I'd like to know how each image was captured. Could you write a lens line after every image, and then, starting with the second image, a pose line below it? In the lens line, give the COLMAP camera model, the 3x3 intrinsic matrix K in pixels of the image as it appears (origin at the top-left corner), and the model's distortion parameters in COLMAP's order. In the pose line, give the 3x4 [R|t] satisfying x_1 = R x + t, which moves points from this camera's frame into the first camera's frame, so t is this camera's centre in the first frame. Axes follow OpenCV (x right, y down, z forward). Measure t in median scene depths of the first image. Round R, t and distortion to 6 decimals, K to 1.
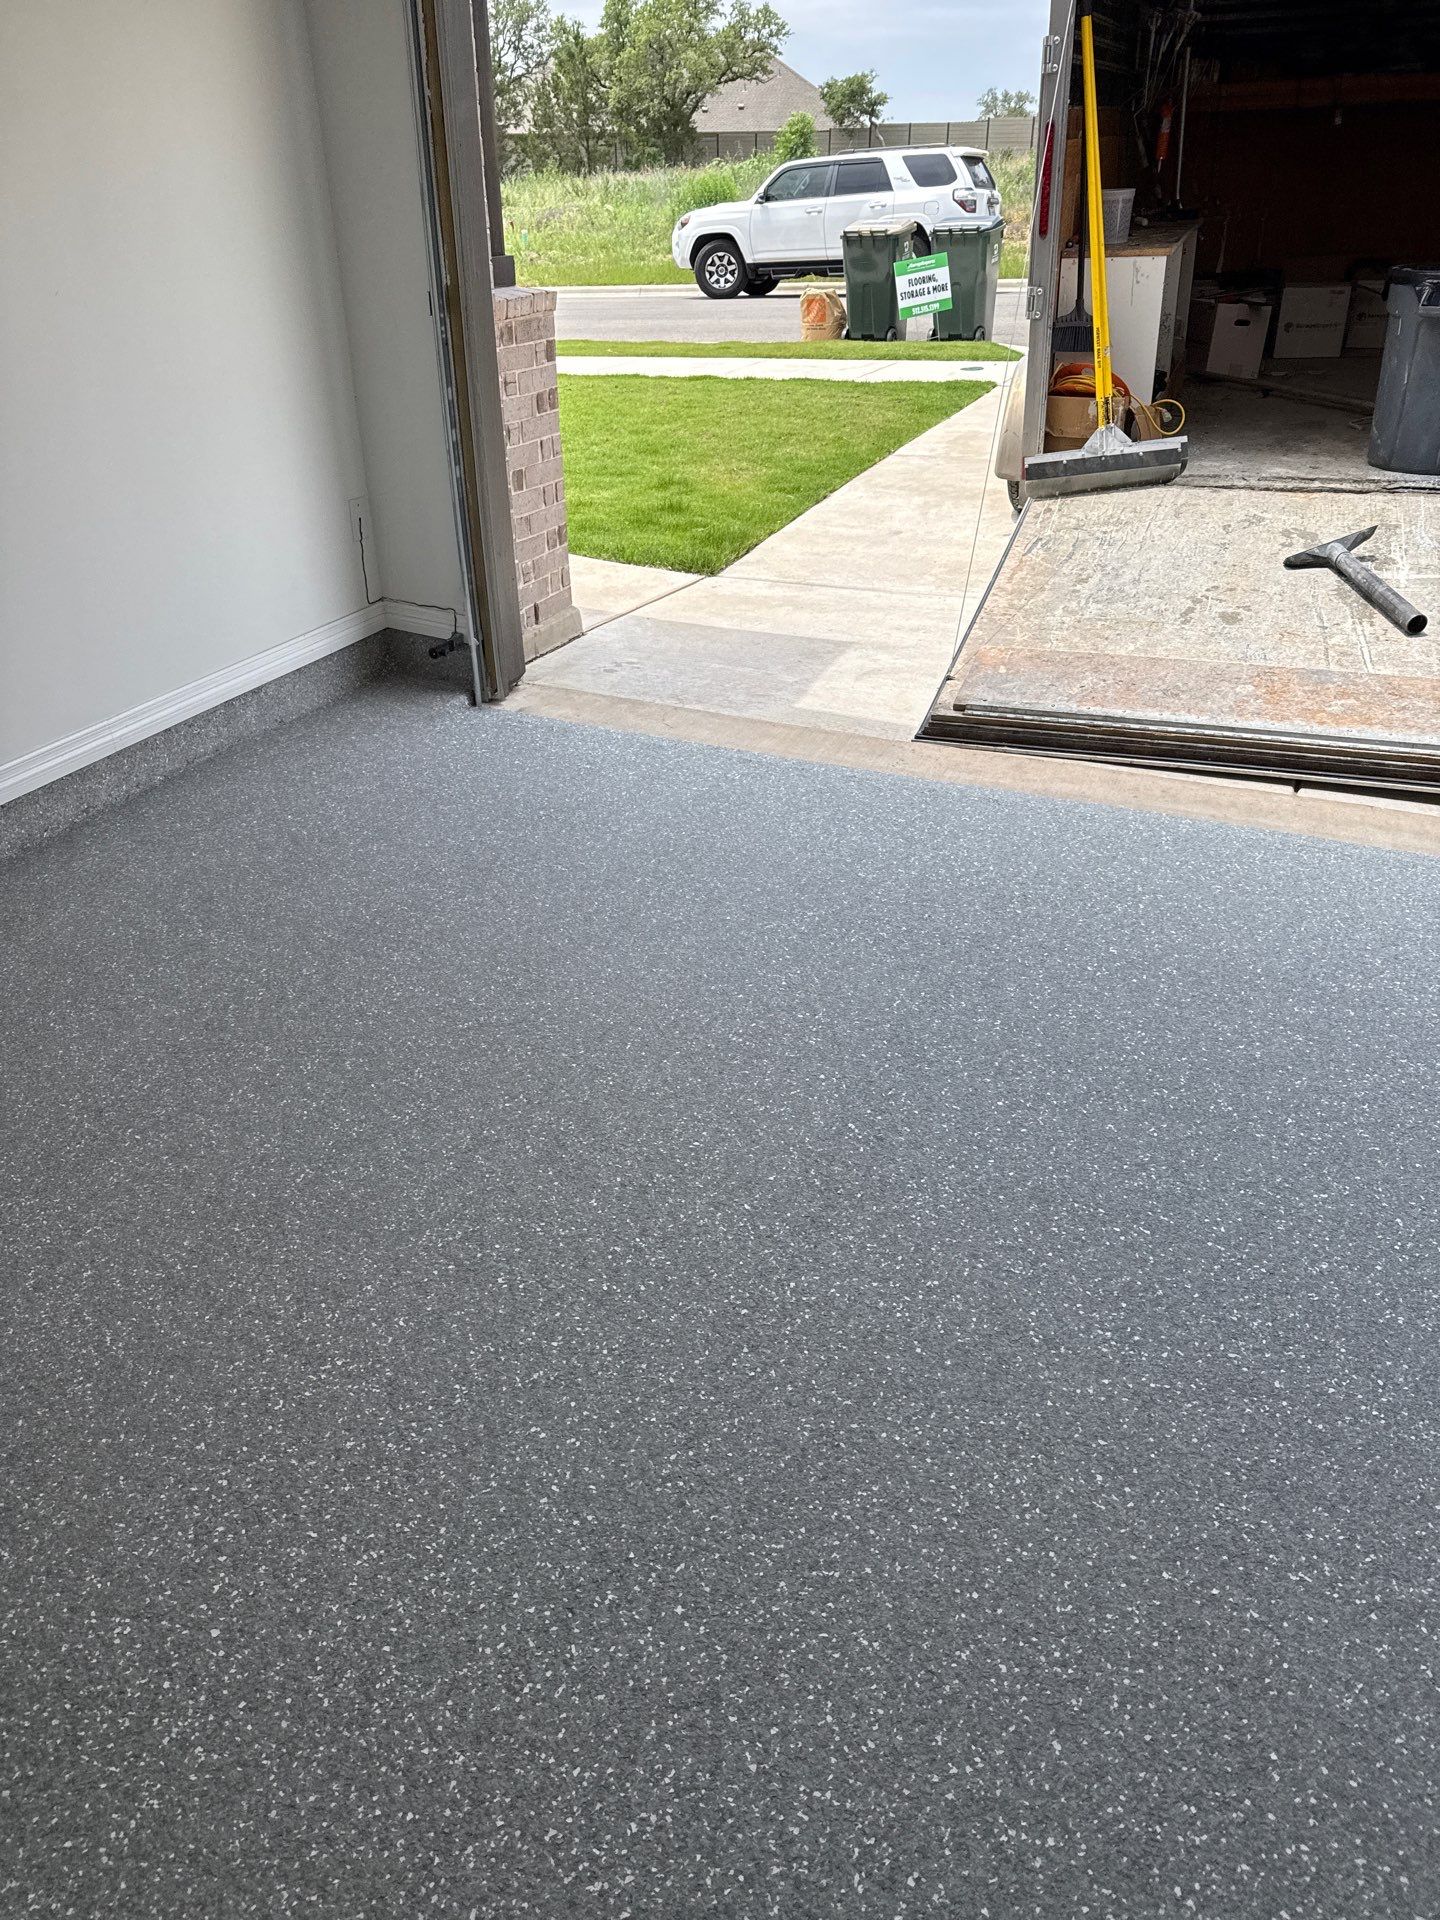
lens RADIAL K [[1380.1, 0, 714.9], [0, 1380.1, 954.8], [0, 0, 1]] dist [0.174210, -0.334186]
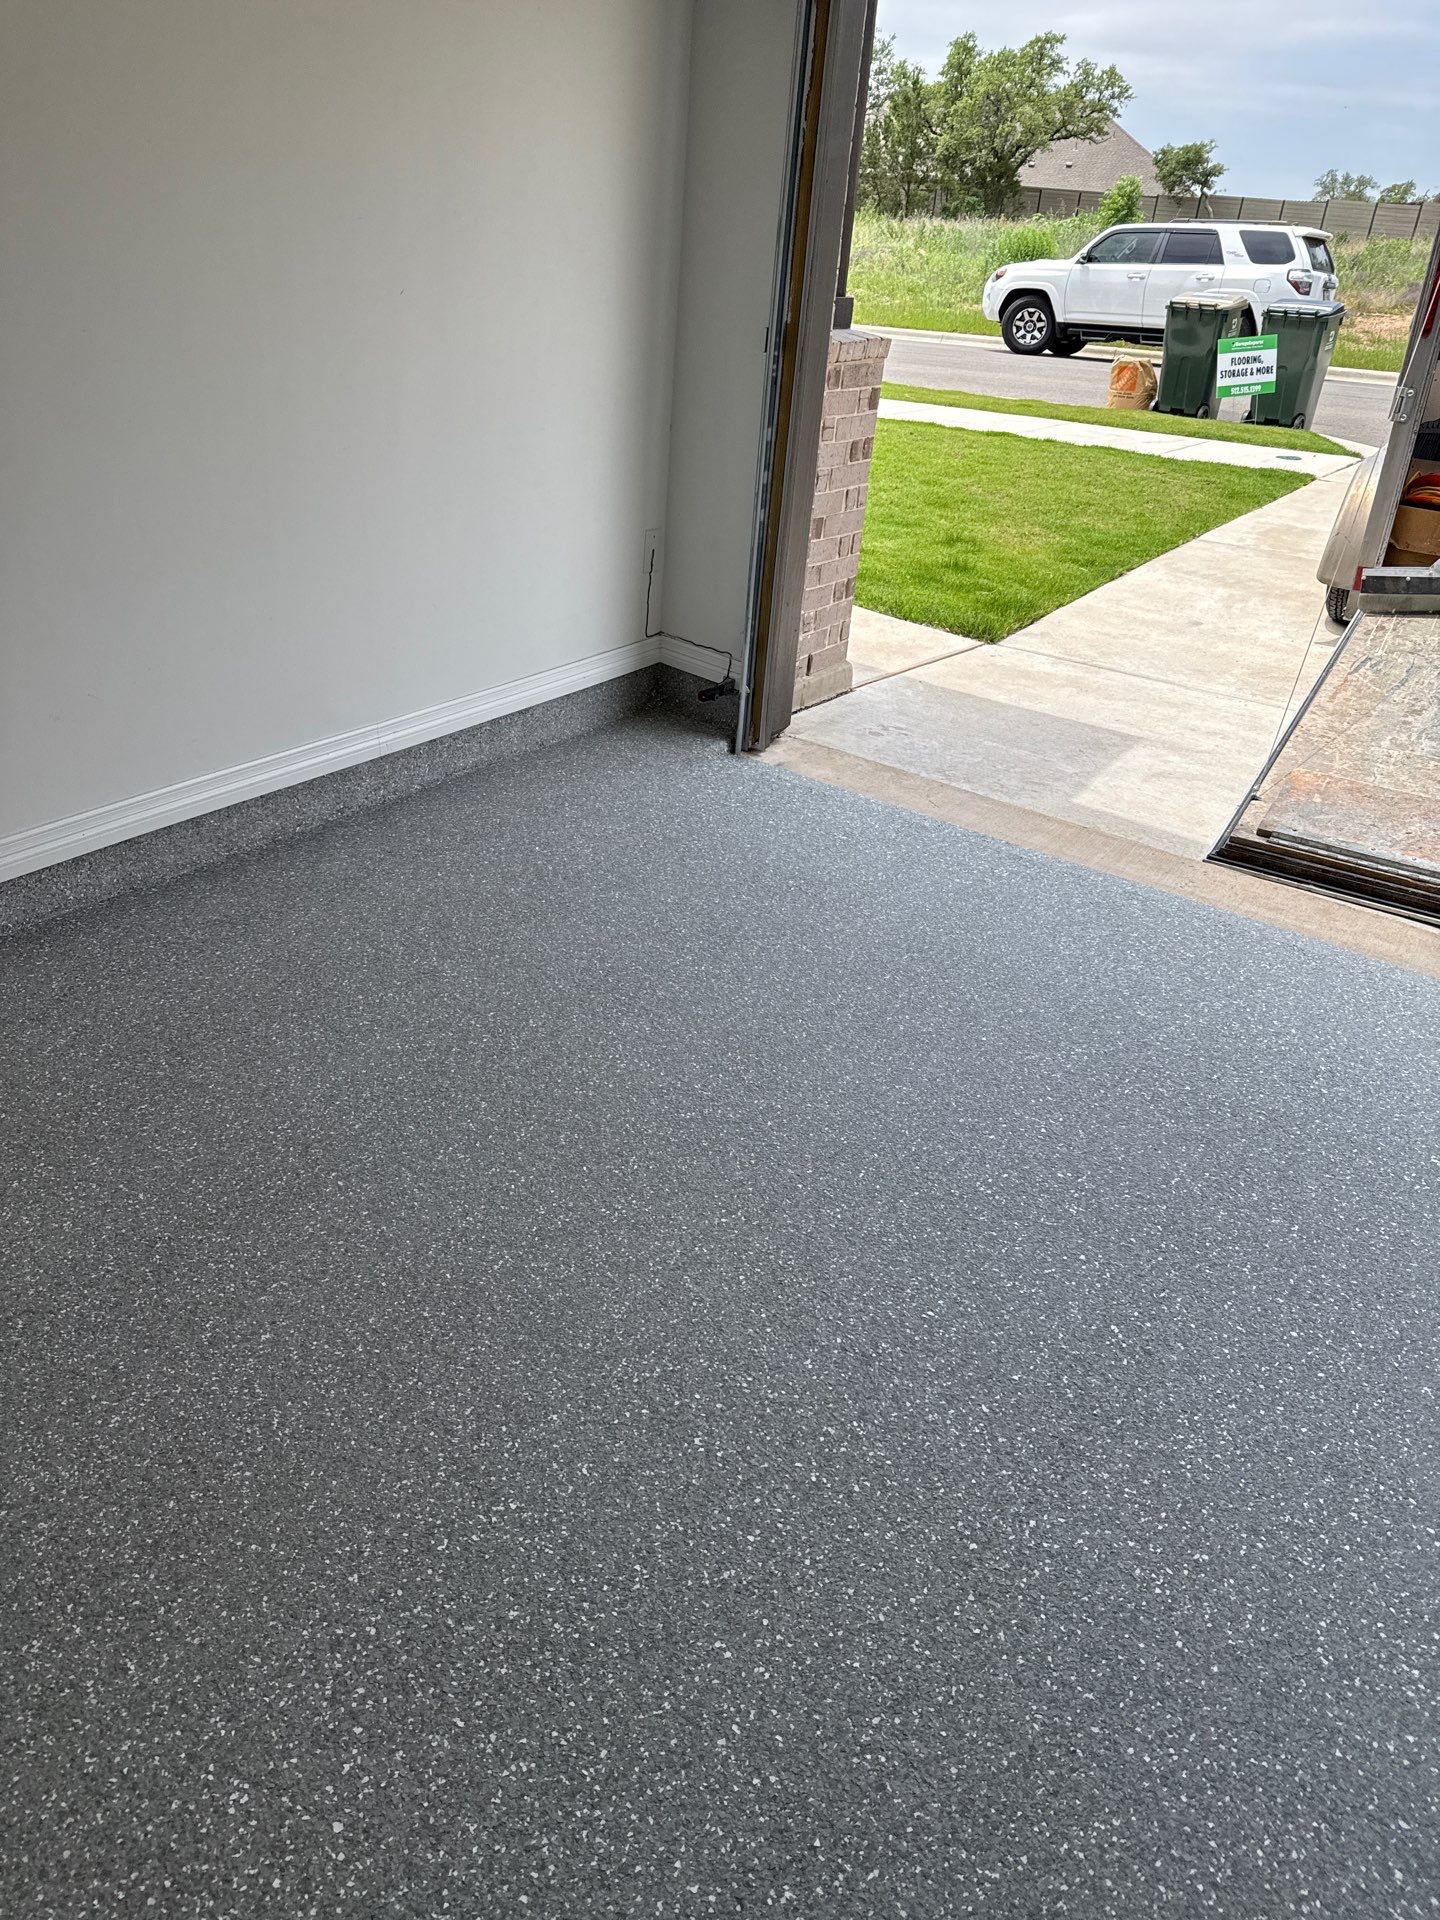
lens RADIAL K [[1355.2, 0, 725.6], [0, 1355.2, 956.2], [0, 0, 1]] dist [0.143748, -0.246954]
pose [[0.979445, 0.161301, -0.121118, -0.053591], [-0.162793, 0.986657, -0.002457, -0.047557], [0.119106, 0.022123, 0.992635, 0.086736]]
